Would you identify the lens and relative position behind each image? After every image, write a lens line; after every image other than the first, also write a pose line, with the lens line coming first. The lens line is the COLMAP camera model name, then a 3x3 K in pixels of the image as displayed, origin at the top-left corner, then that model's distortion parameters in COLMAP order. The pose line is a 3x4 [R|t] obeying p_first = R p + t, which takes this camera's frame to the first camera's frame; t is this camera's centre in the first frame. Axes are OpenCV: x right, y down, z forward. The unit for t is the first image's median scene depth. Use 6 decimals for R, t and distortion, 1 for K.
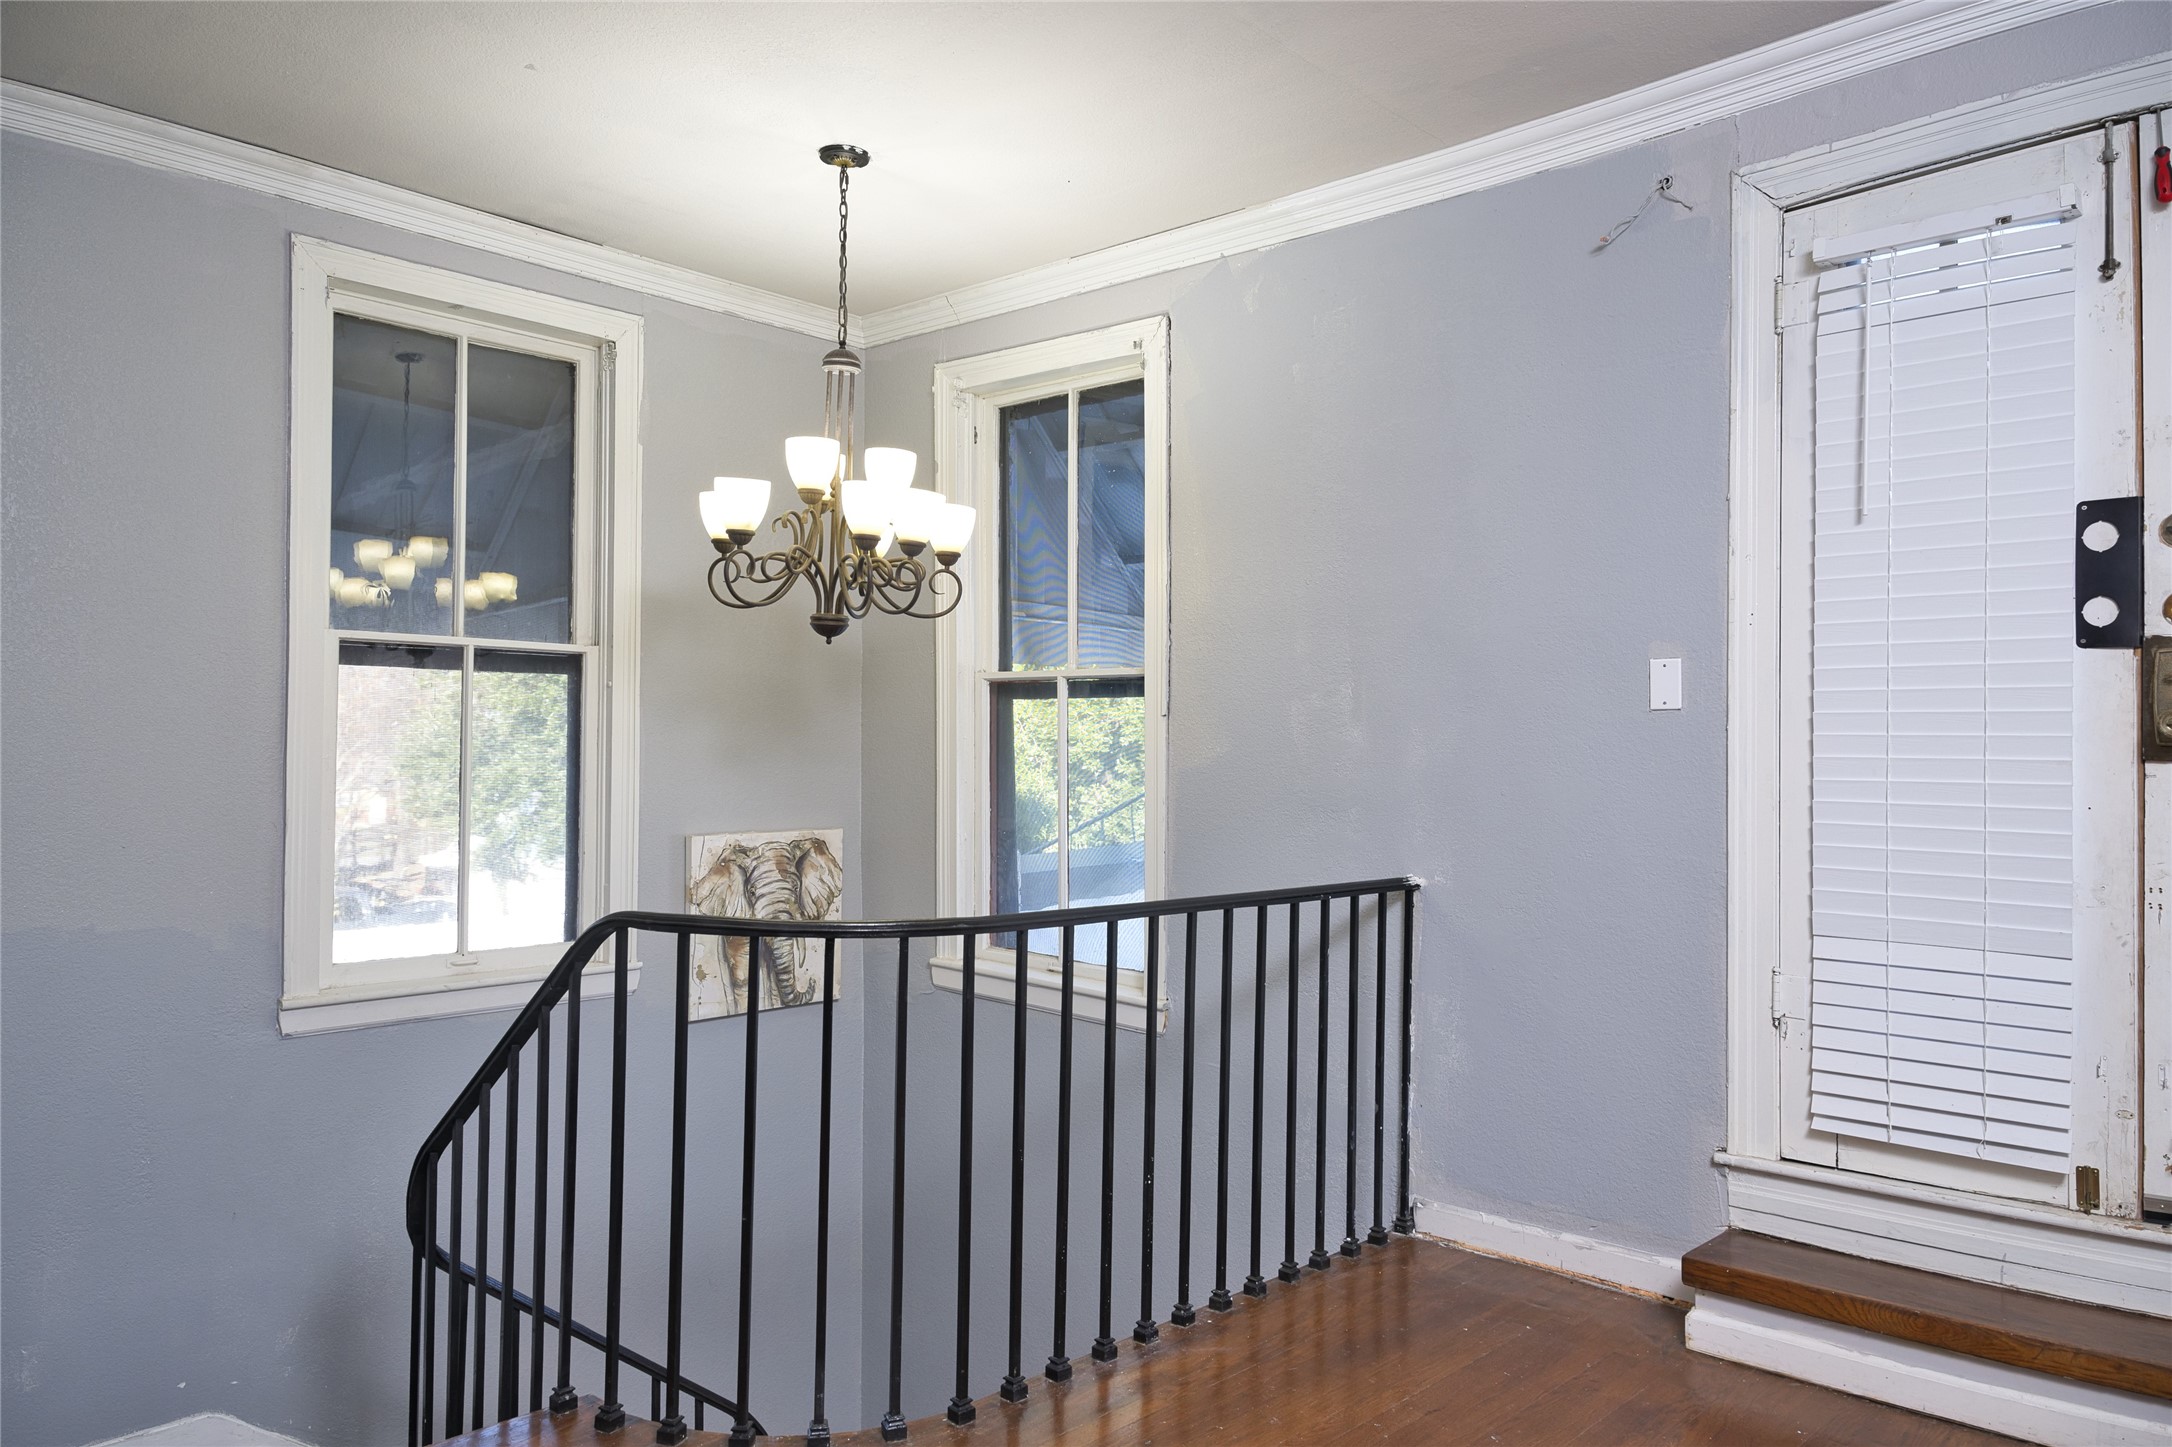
lens RADIAL K [[1452.9, 0, 1086.7], [0, 1452.9, 729.4], [0, 0, 1]] dist [0.017647, -0.003563]
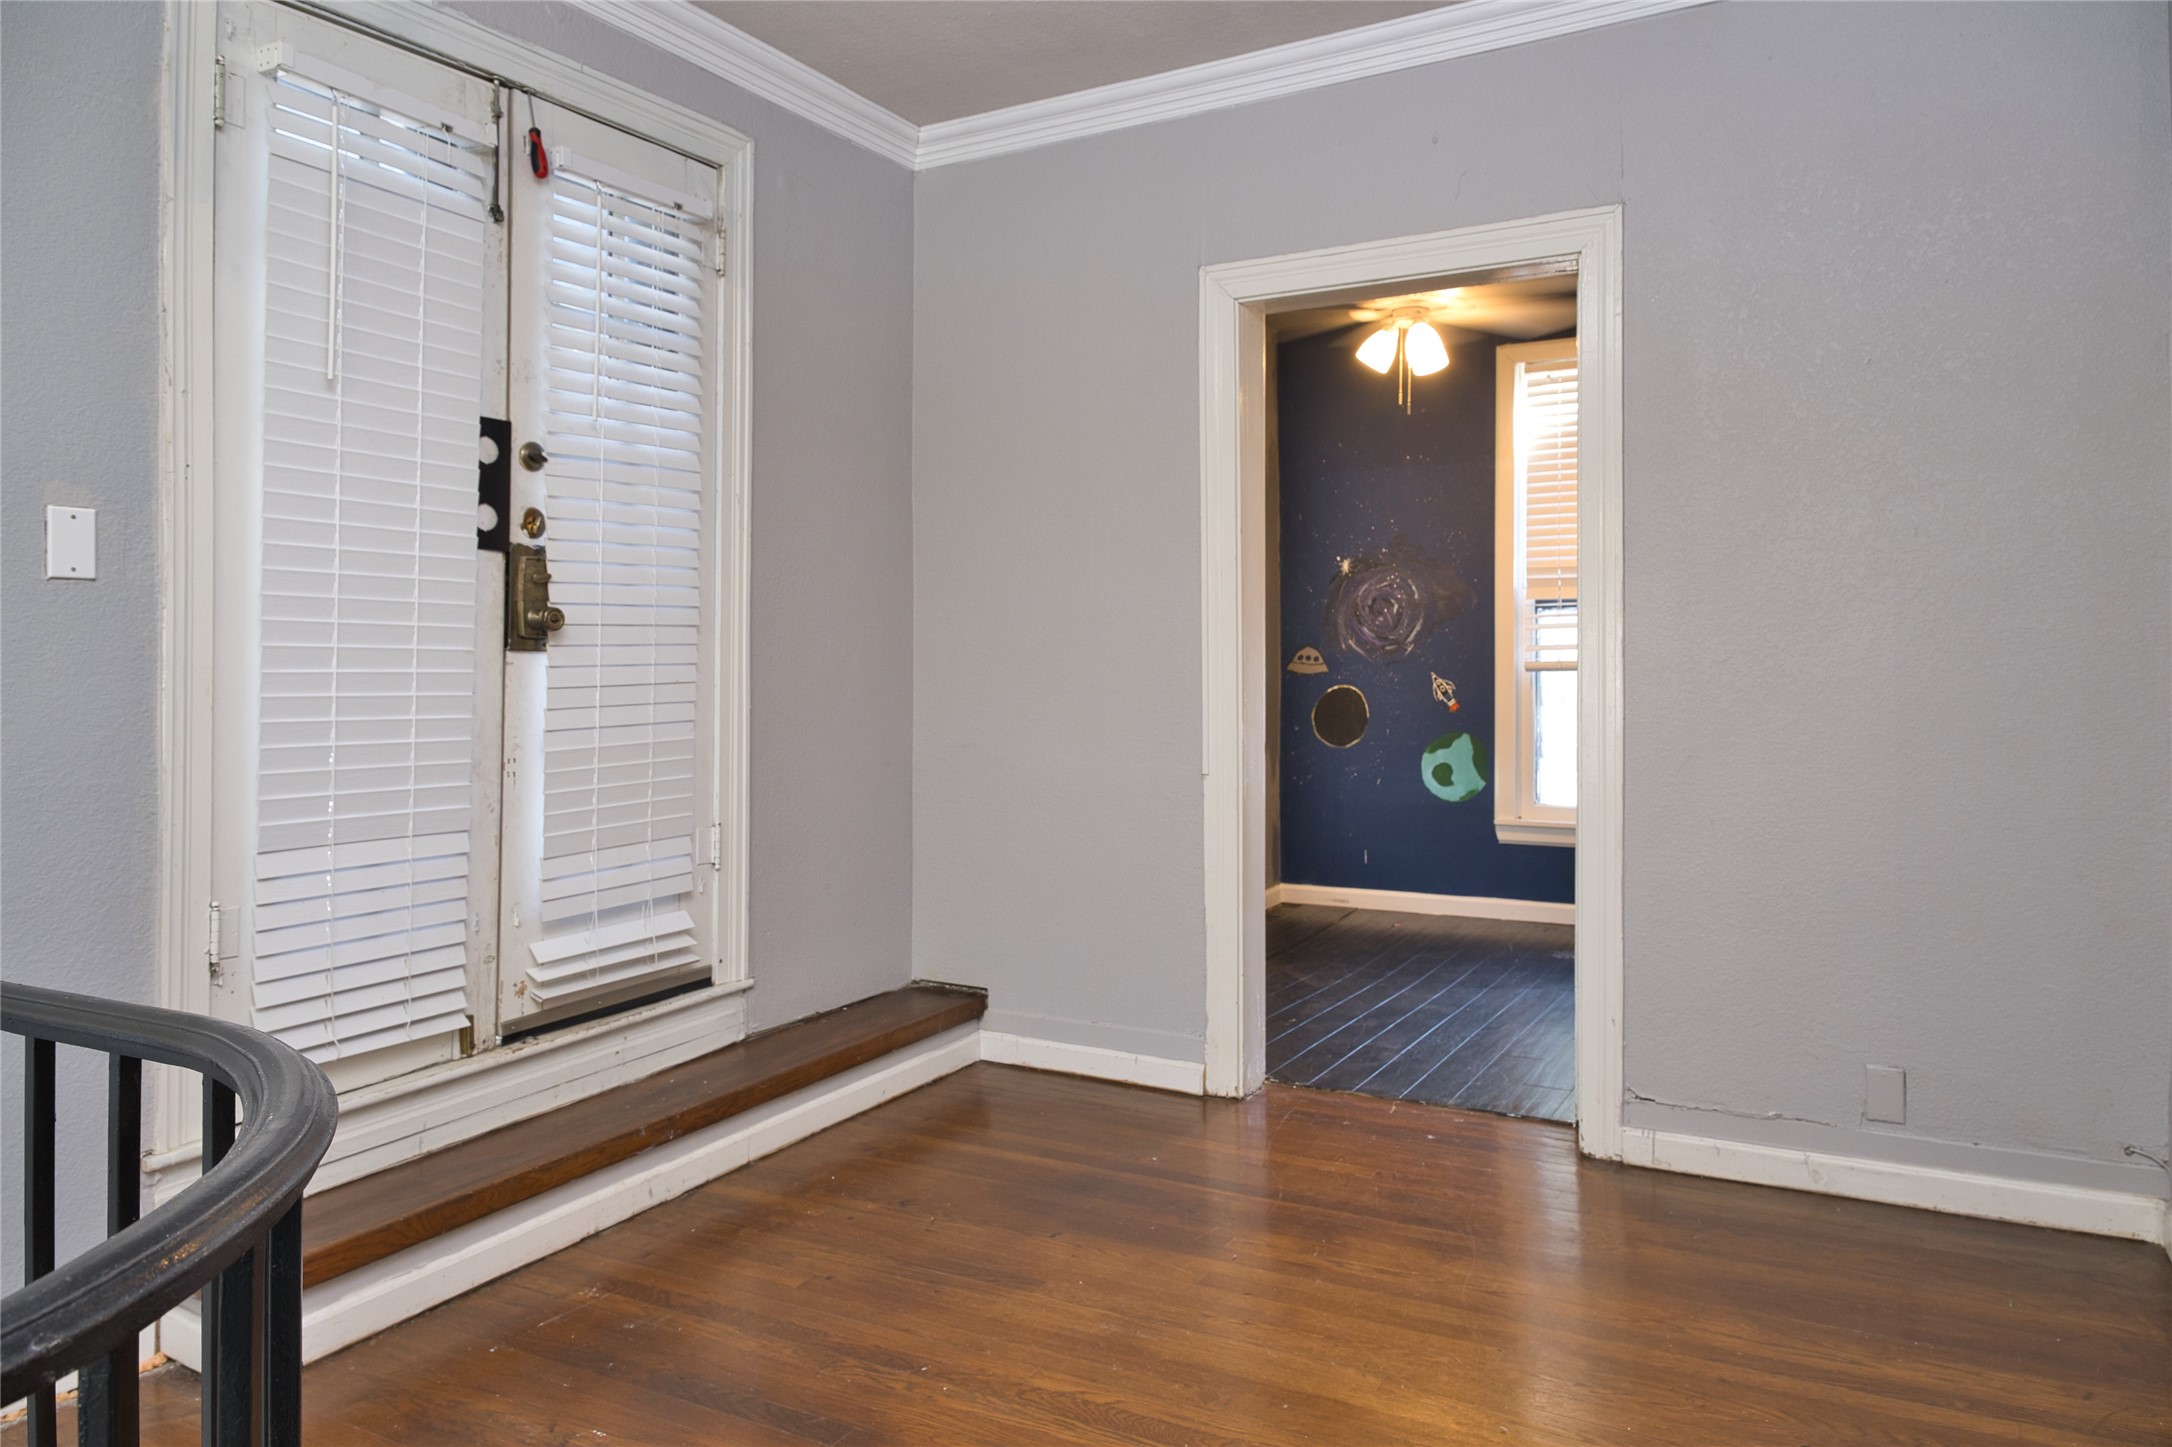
lens RADIAL K [[1452.9, 0, 1110.6], [0, 1452.9, 678.1], [0, 0, 1]] dist [0.017647, -0.003563]
pose [[-0.249600, -0.020611, 0.968130, -0.510711], [-0.025060, 0.999576, 0.014819, 0.014052], [-0.968025, -0.020563, -0.250010, 0.820229]]
